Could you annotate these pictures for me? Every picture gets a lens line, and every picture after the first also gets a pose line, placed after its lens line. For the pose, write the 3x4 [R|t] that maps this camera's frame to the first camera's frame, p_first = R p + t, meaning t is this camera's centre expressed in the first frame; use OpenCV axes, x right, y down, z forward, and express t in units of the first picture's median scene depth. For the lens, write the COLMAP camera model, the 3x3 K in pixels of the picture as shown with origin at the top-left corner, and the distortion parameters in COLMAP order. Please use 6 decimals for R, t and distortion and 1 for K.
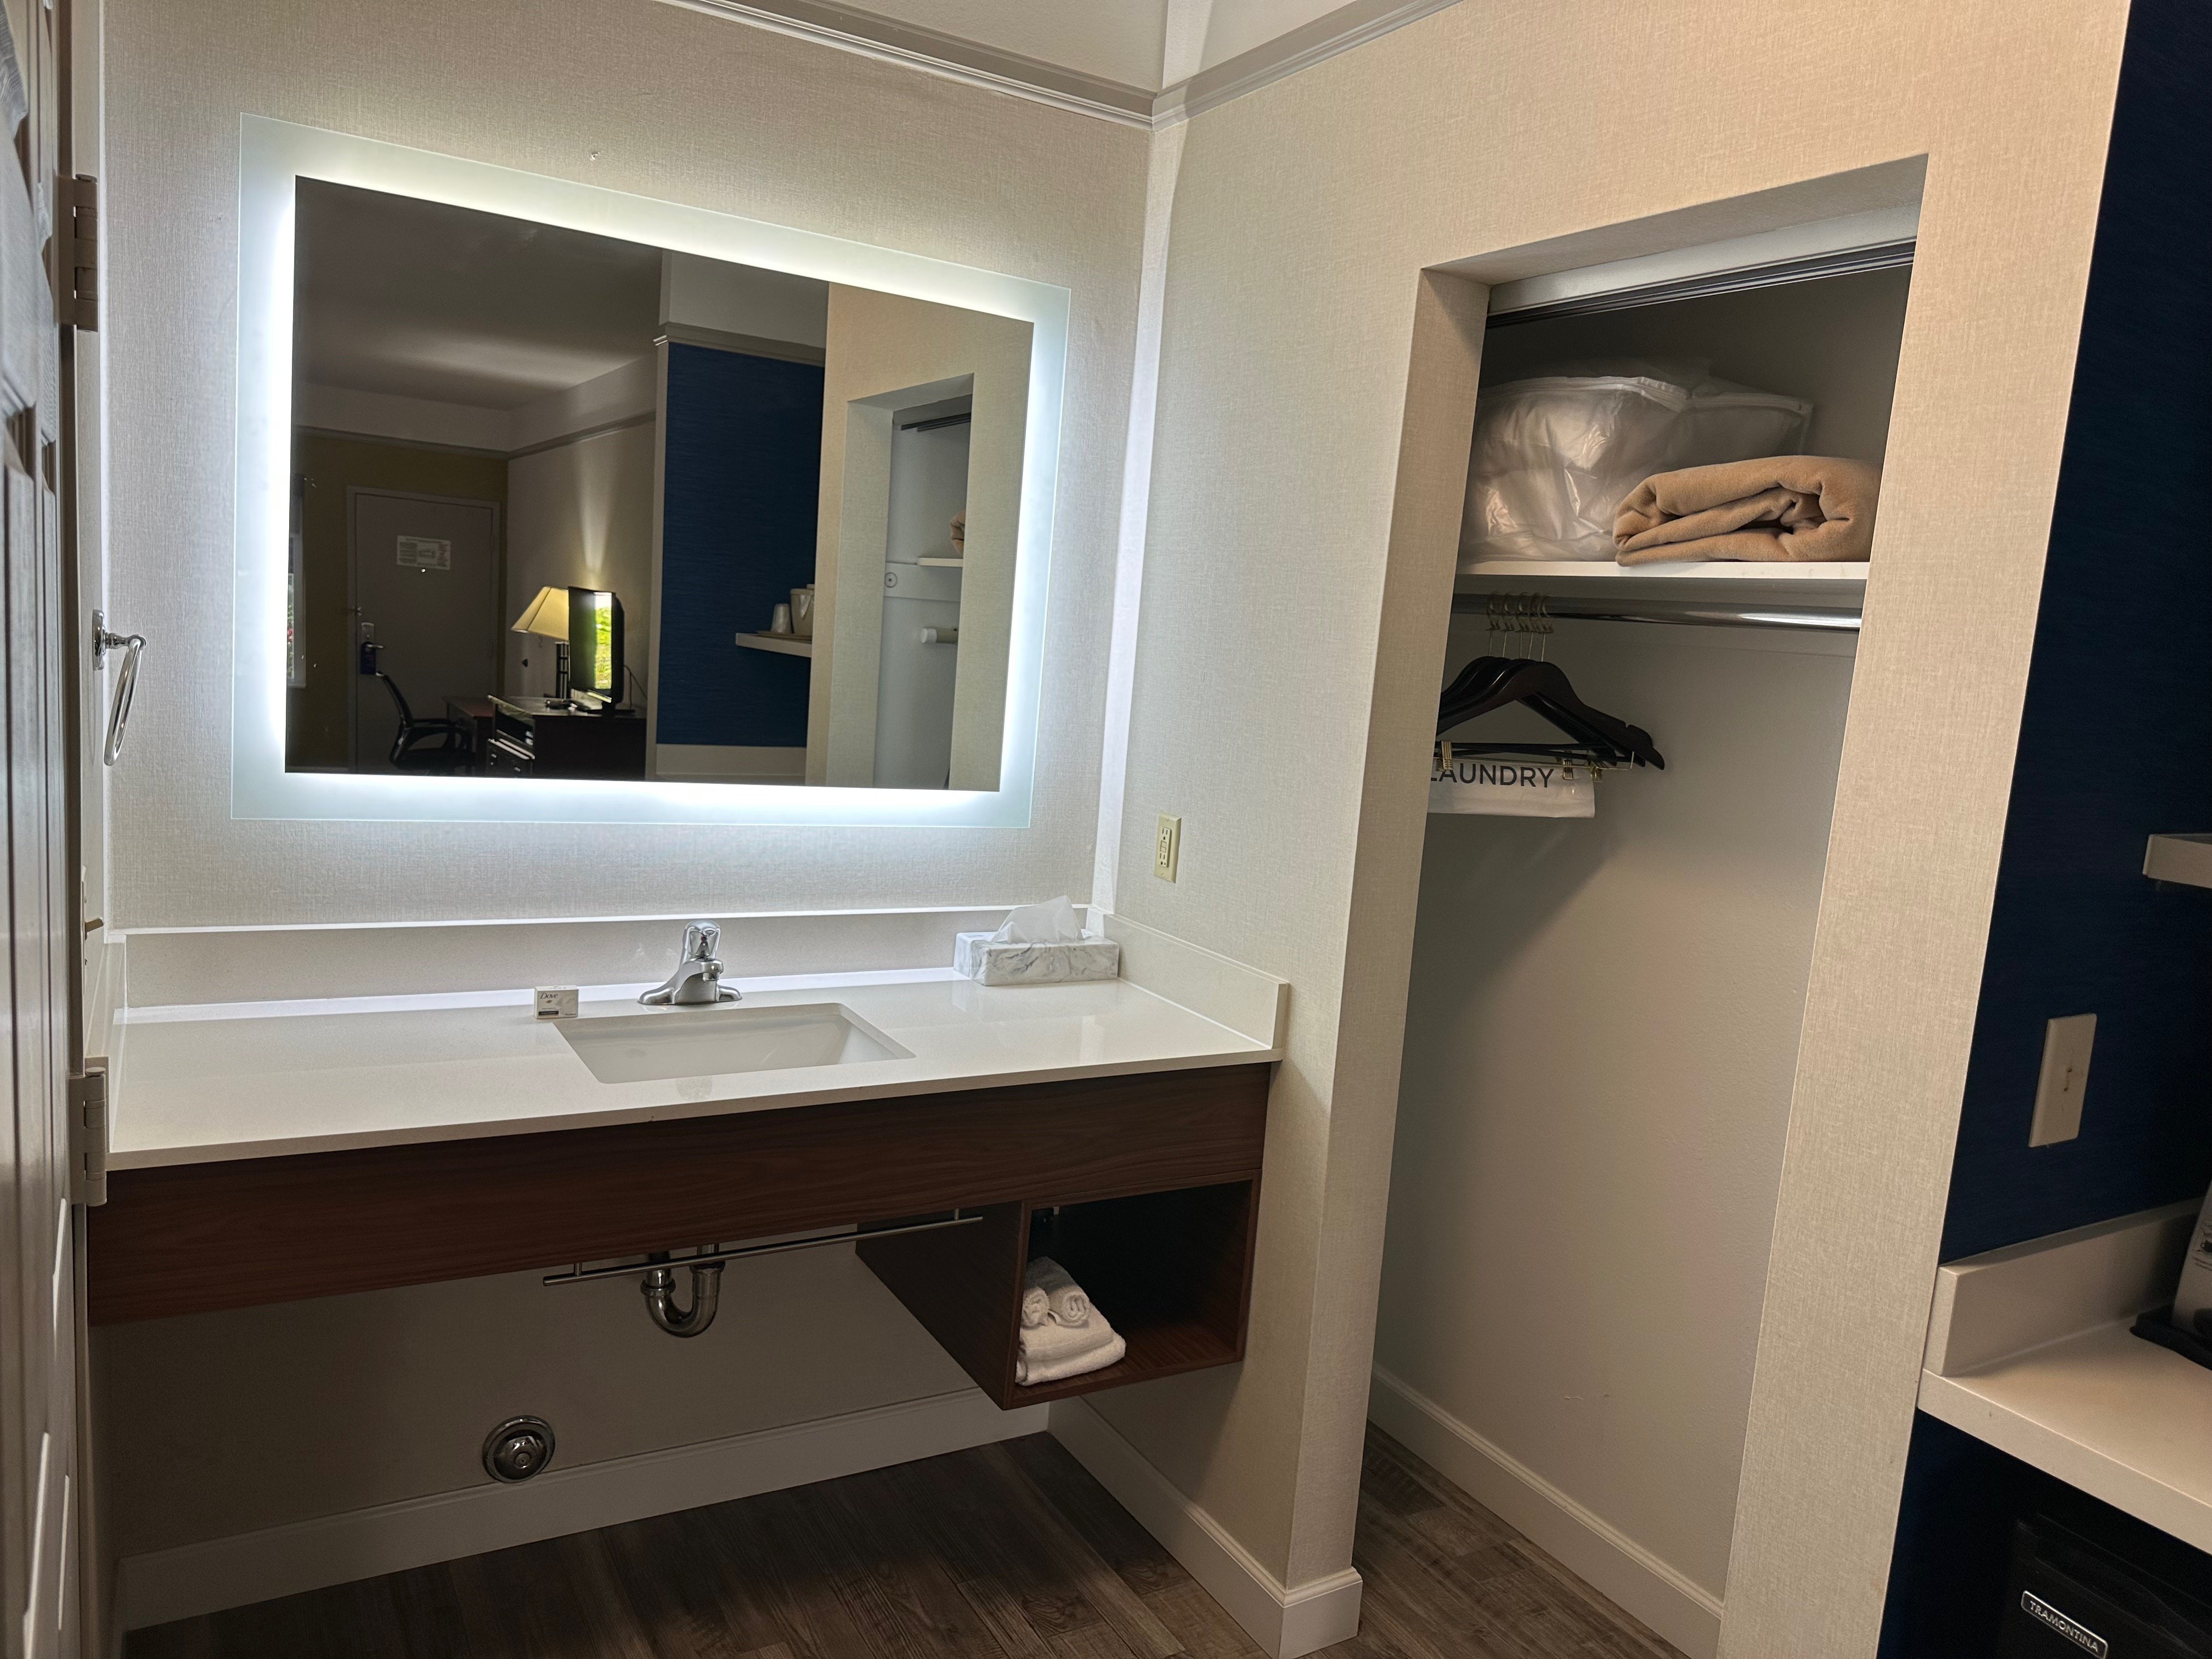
lens RADIAL K [[1540.9, 0, 1106.6], [0, 1540.9, 836.2], [0, 0, 1]] dist [0.152761, -0.309586]
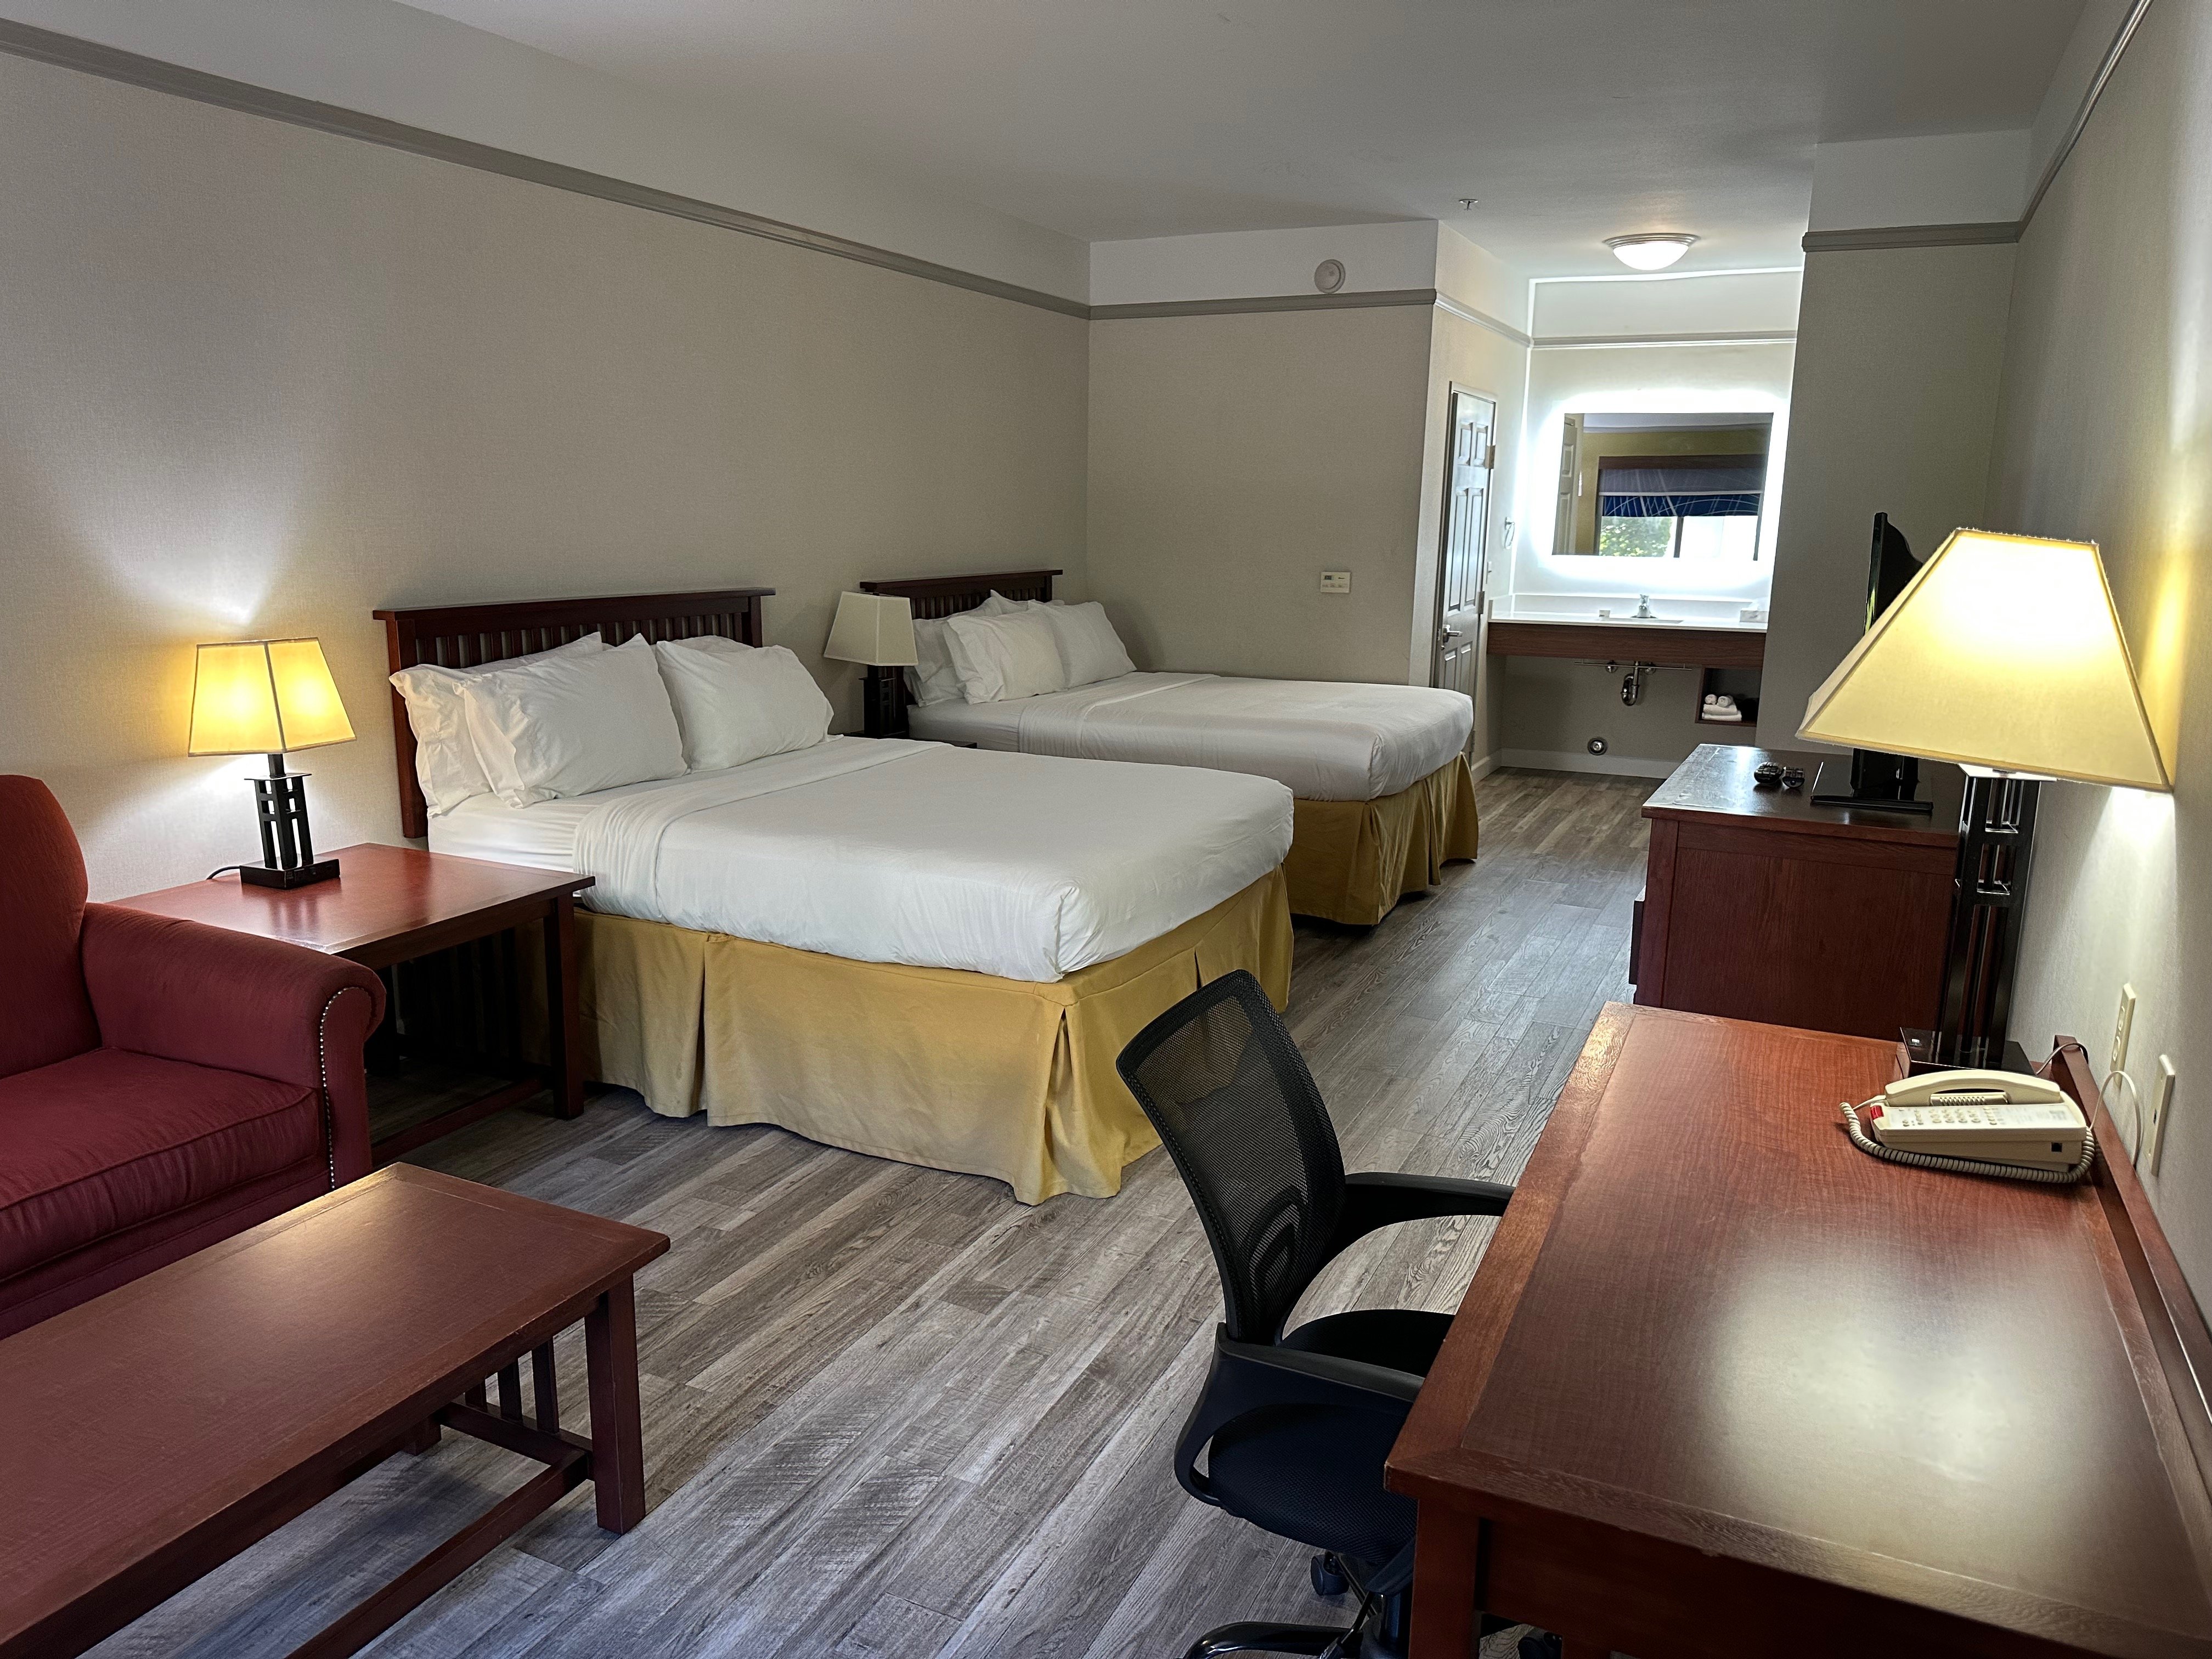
lens RADIAL K [[1540.9, 0, 1106.6], [0, 1540.9, 836.2], [0, 0, 1]] dist [0.152761, -0.309586]
pose [[0.560947, 0.097895, -0.822044, 2.076218], [-0.075403, 0.994898, 0.067026, 0.458109], [0.824411, 0.024387, 0.565466, -2.087380]]
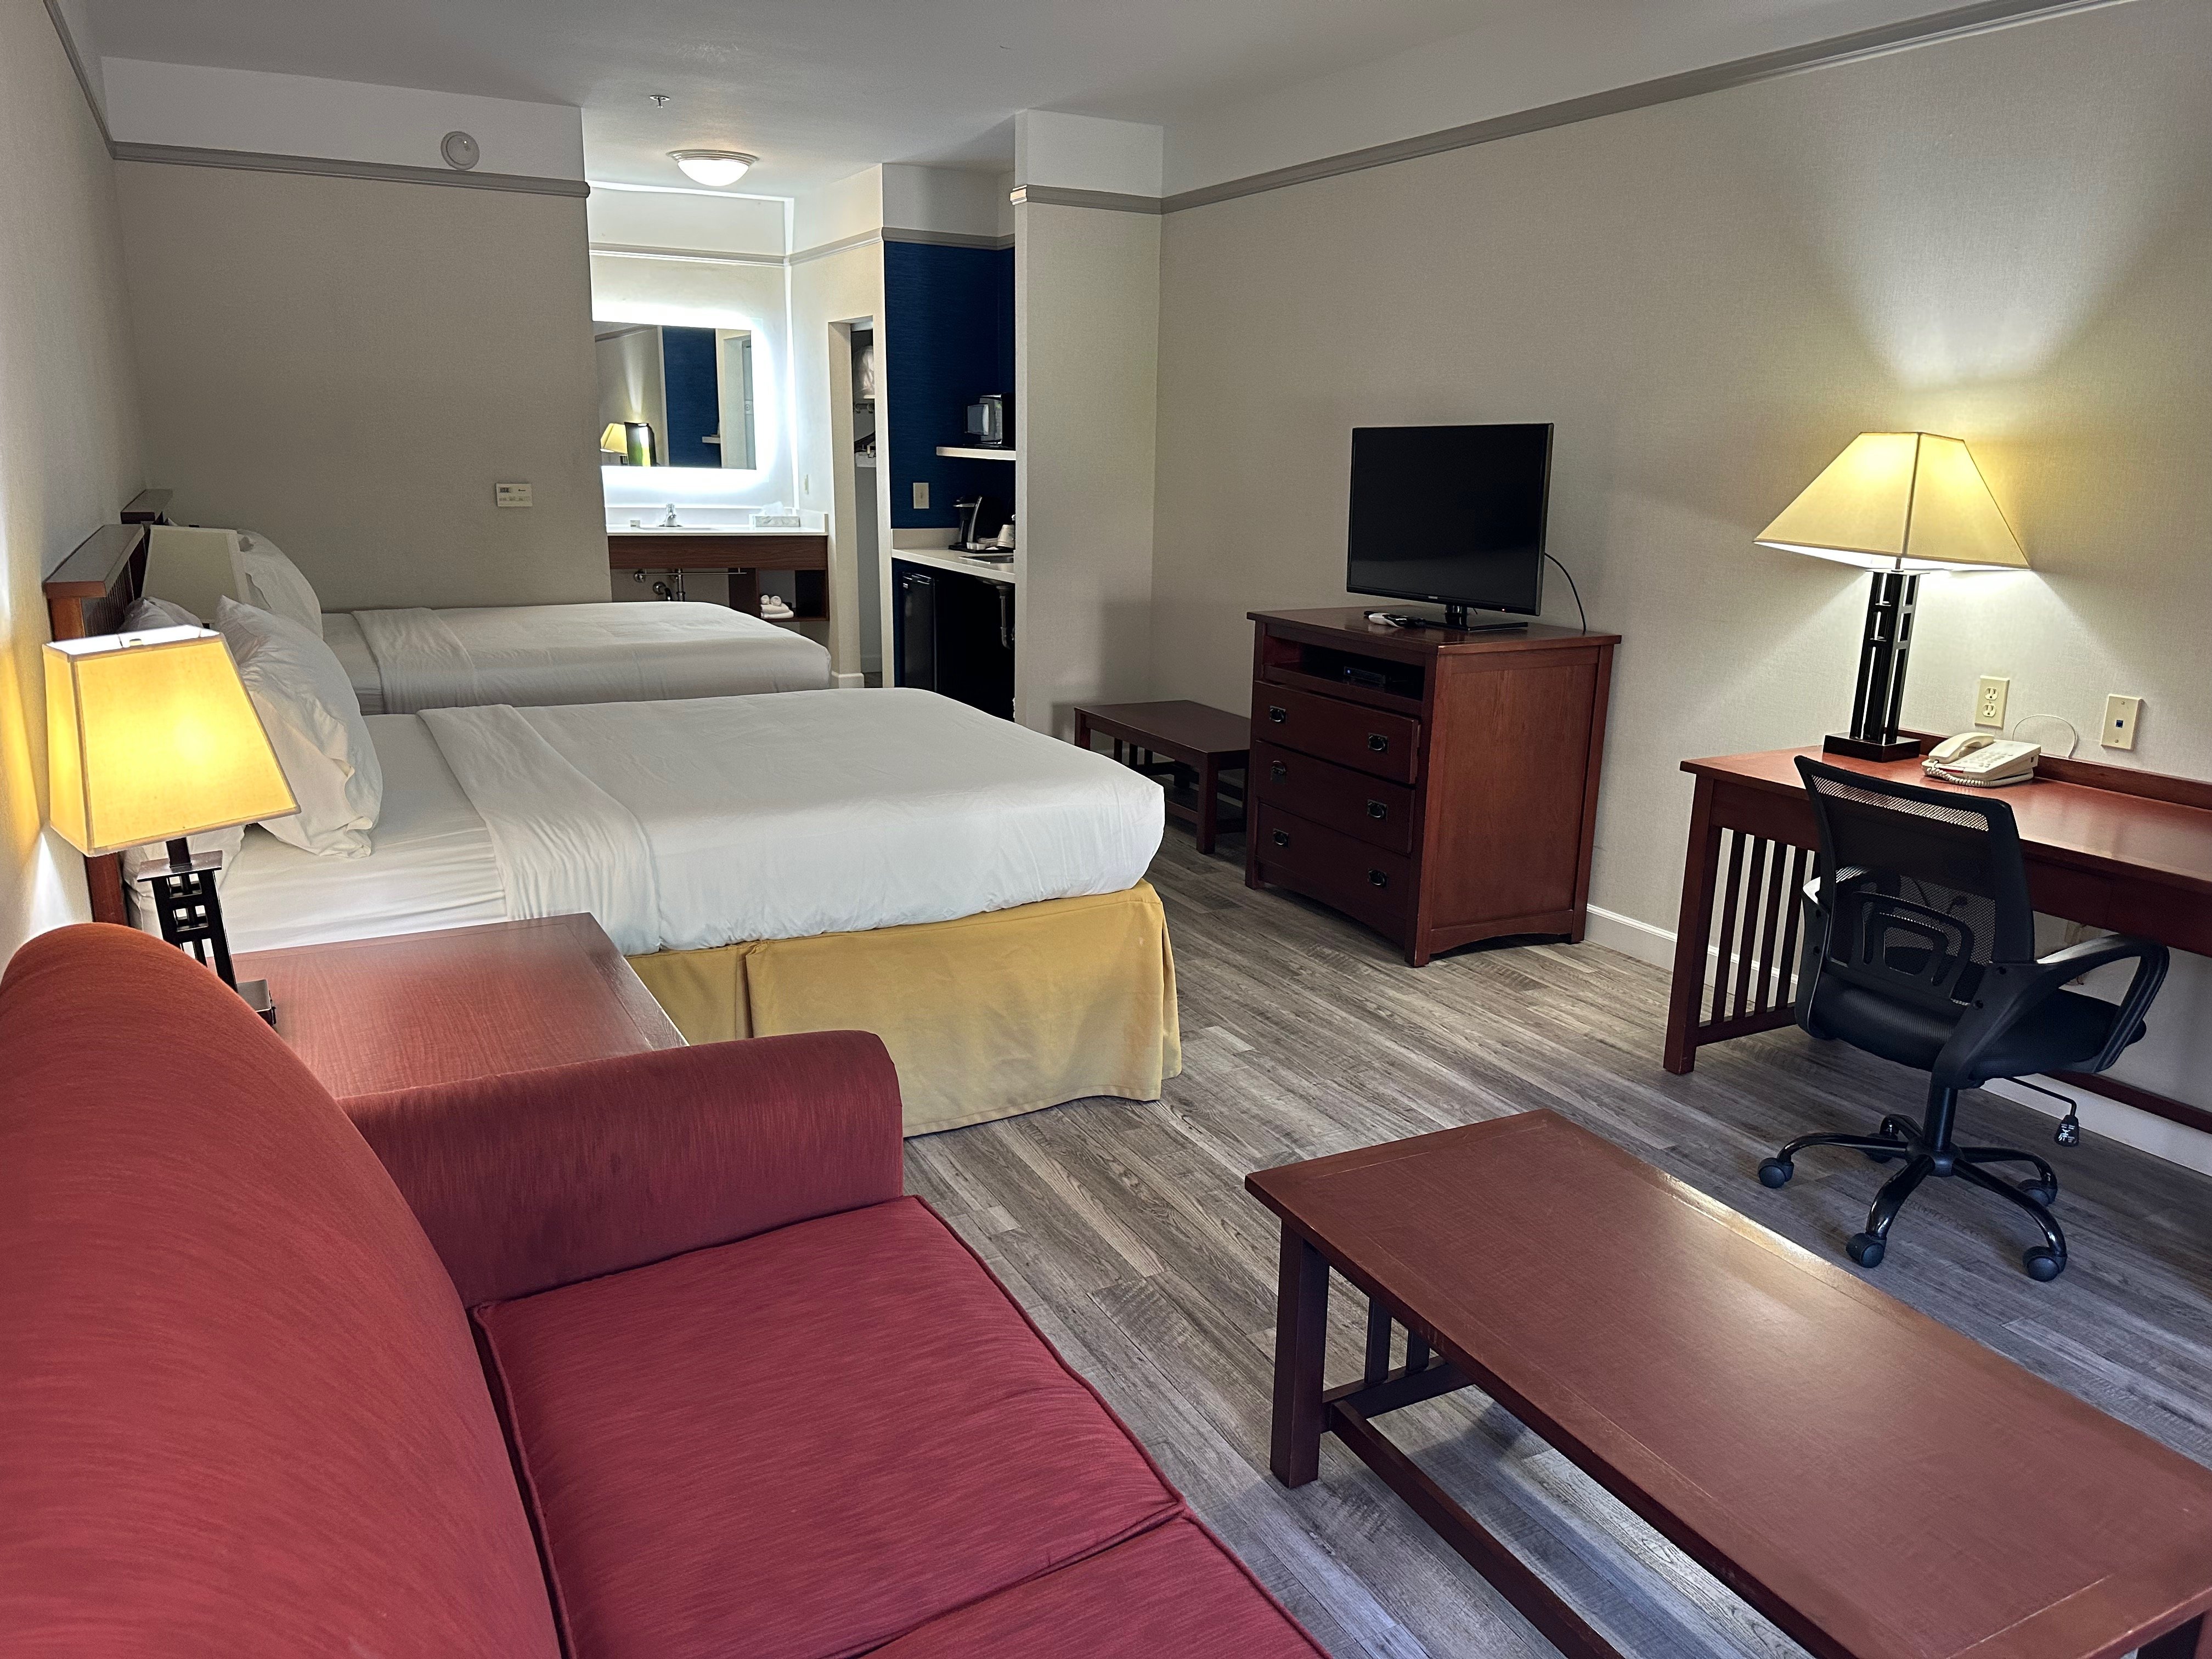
lens RADIAL K [[1540.9, 0, 1106.6], [0, 1540.9, 836.2], [0, 0, 1]] dist [0.152761, -0.309586]
pose [[0.997347, -0.053587, -0.049272, 0.925080], [0.058881, 0.991831, 0.113158, 0.476979], [0.042806, -0.115759, 0.992355, -2.773133]]
